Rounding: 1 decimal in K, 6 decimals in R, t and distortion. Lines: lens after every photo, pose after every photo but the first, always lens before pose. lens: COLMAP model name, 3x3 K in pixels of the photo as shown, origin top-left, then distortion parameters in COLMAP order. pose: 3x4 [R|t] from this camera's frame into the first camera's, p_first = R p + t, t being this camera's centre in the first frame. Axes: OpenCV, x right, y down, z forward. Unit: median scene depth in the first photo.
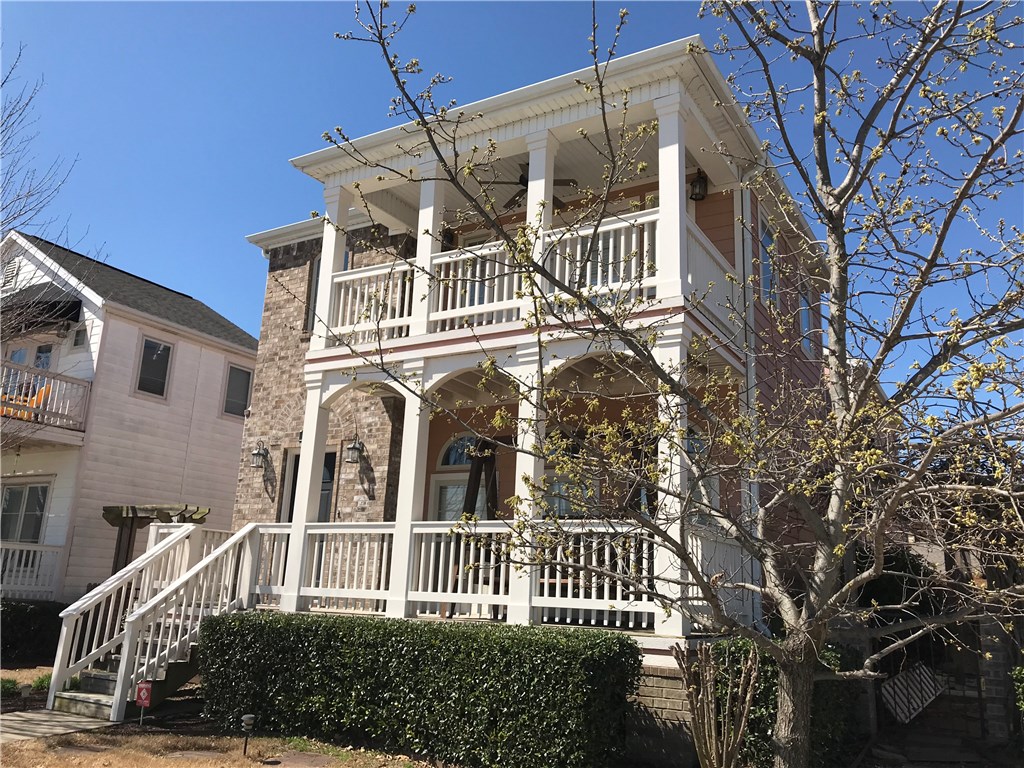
lens RADIAL K [[846.8, 0, 510.6], [0, 846.8, 381.1], [0, 0, 1]] dist [0.062579, -0.073063]
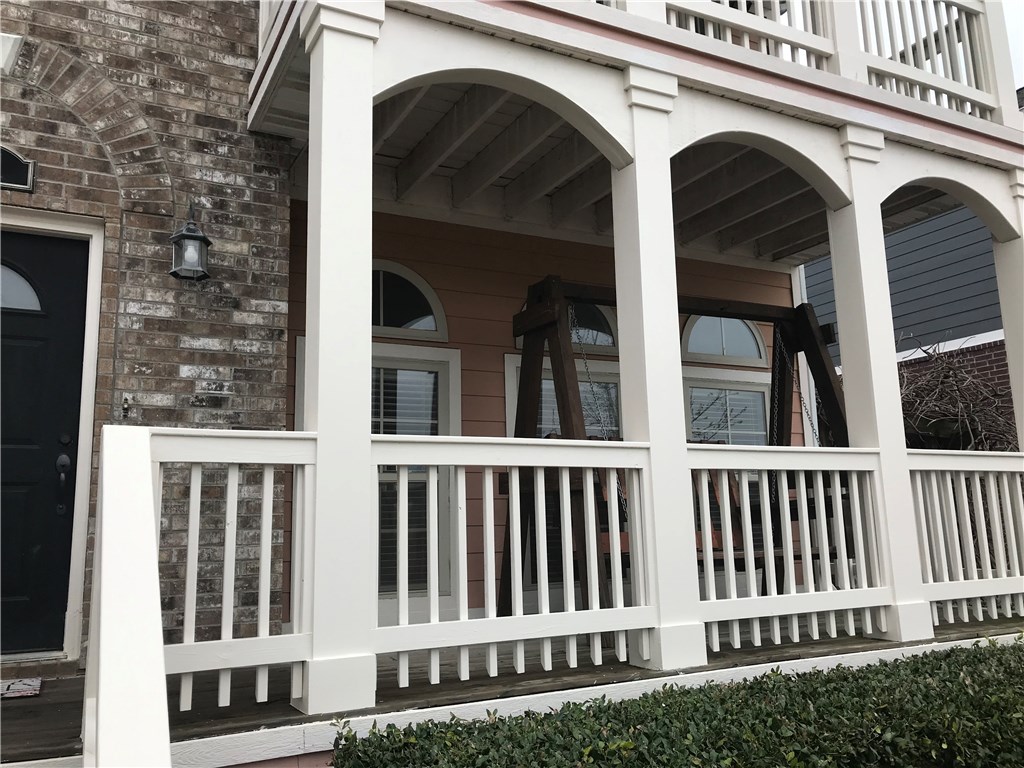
lens RADIAL K [[859.2, 0, 512.0], [0, 859.2, 384.0], [0, 0, 1]] dist [0.014380, 0.016049]
pose [[0.528983, 0.091191, 0.843719, -0.427999], [-0.160368, 0.987038, -0.006136, 0.122589], [-0.833342, -0.132060, 0.536750, 0.672877]]
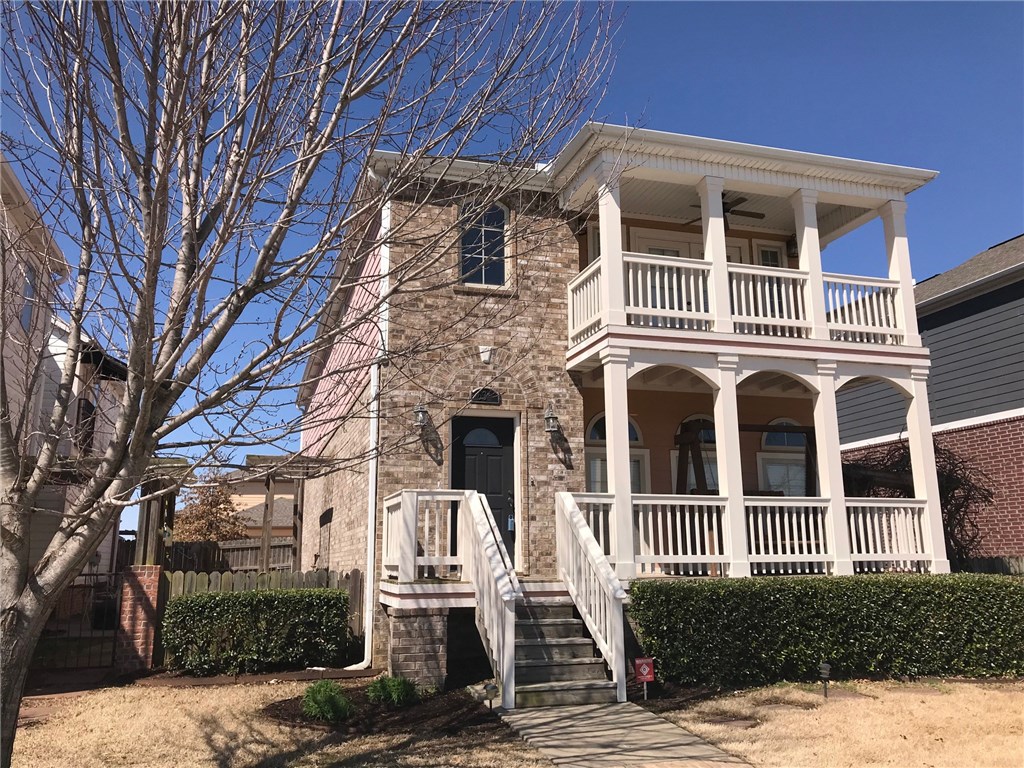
lens RADIAL K [[823.9, 0, 502.8], [0, 823.9, 385.8], [0, 0, 1]] dist [0.066254, -0.109101]
pose [[0.677088, 0.102689, 0.728702, -0.946020], [-0.144345, 0.989513, -0.005321, 0.055769], [-0.721607, -0.101582, 0.684810, 0.377720]]
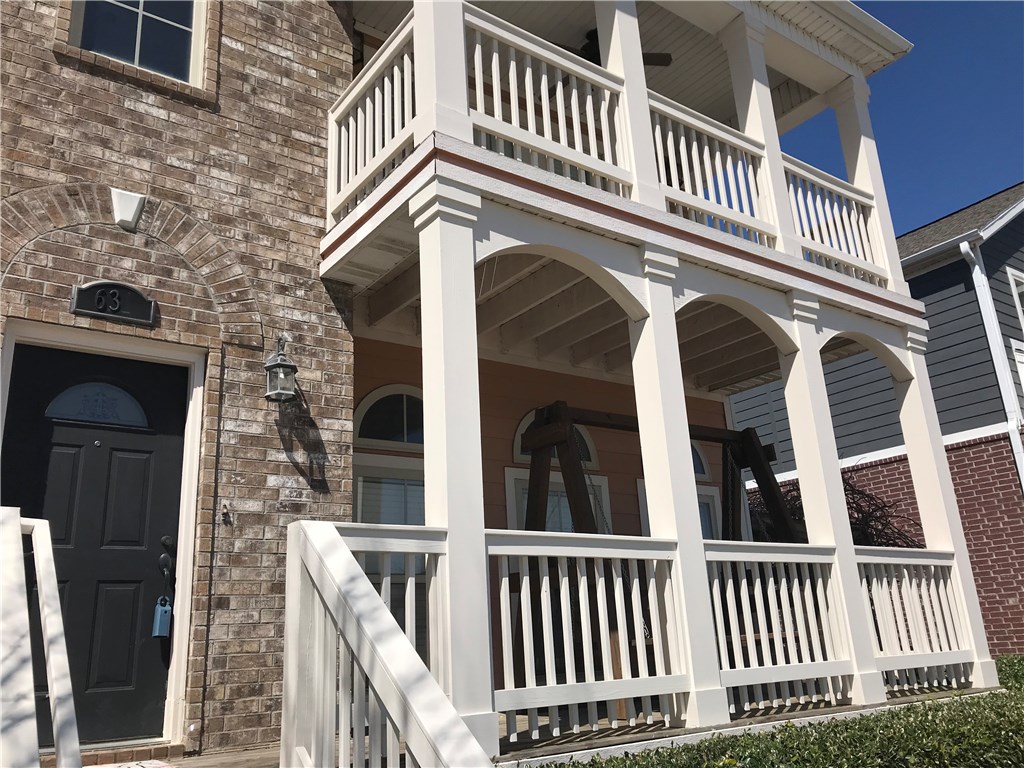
lens RADIAL K [[846.8, 0, 510.6], [0, 846.8, 381.1], [0, 0, 1]] dist [0.062579, -0.073063]
pose [[0.395374, 0.217668, 0.892356, -0.533905], [-0.157147, 0.973221, -0.167766, 0.142147], [-0.904977, -0.073901, 0.418993, 0.710720]]
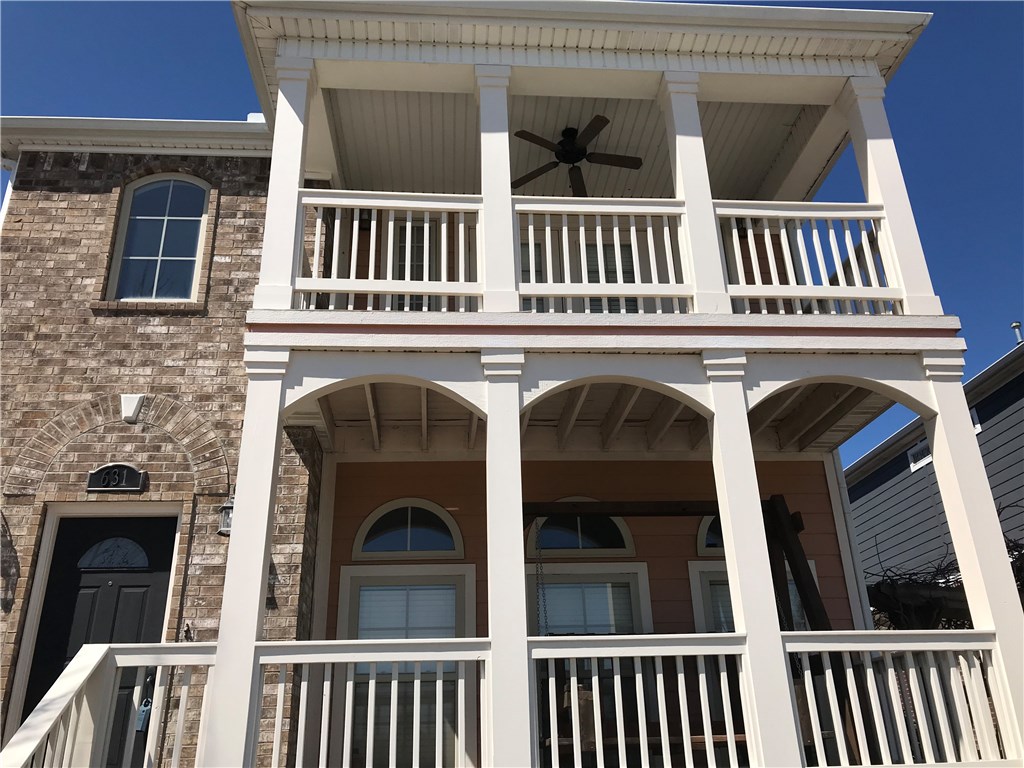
lens RADIAL K [[844.6, 0, 512.0], [0, 844.6, 384.0], [0, 0, 1]] dist [-0.001158, 0.018769]
pose [[0.817034, 0.169541, 0.551100, -0.354963], [-0.080106, 0.979901, -0.182696, 0.085951], [-0.570997, 0.105123, 0.814194, 0.443228]]
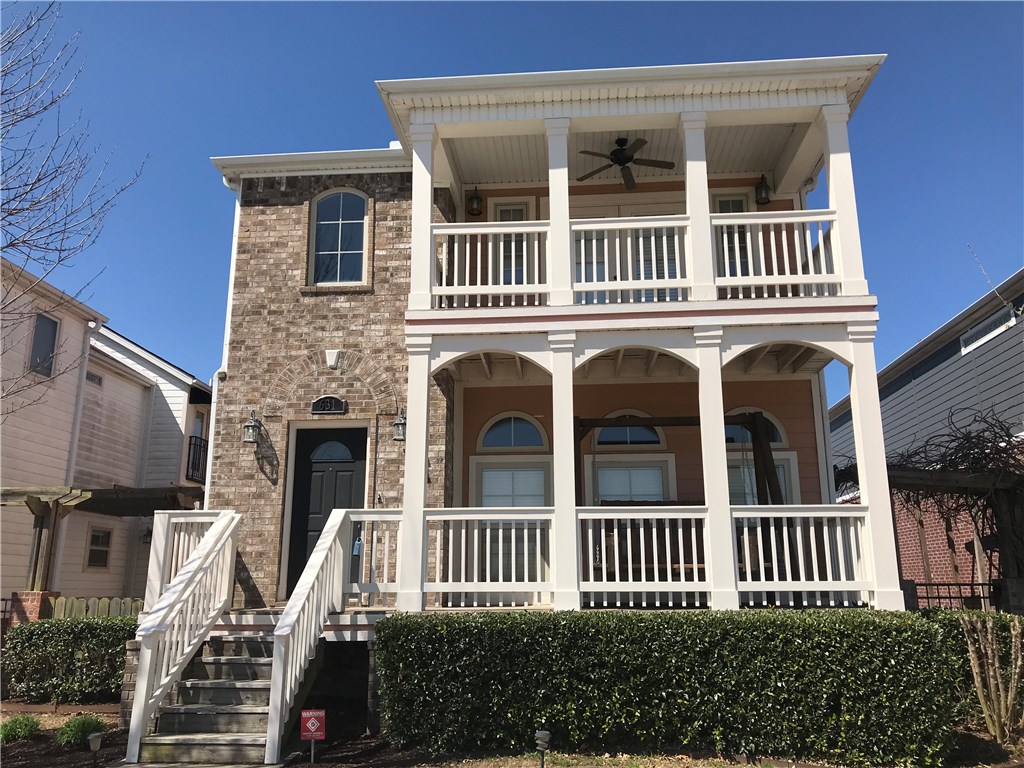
lens RADIAL K [[835.5, 0, 514.8], [0, 835.5, 384.1], [0, 0, 1]] dist [0.099716, -0.194144]
pose [[0.893185, 0.060013, 0.445667, -0.471807], [-0.068638, 0.997636, 0.003221, 0.027025], [-0.444421, -0.033466, 0.895193, 0.172075]]
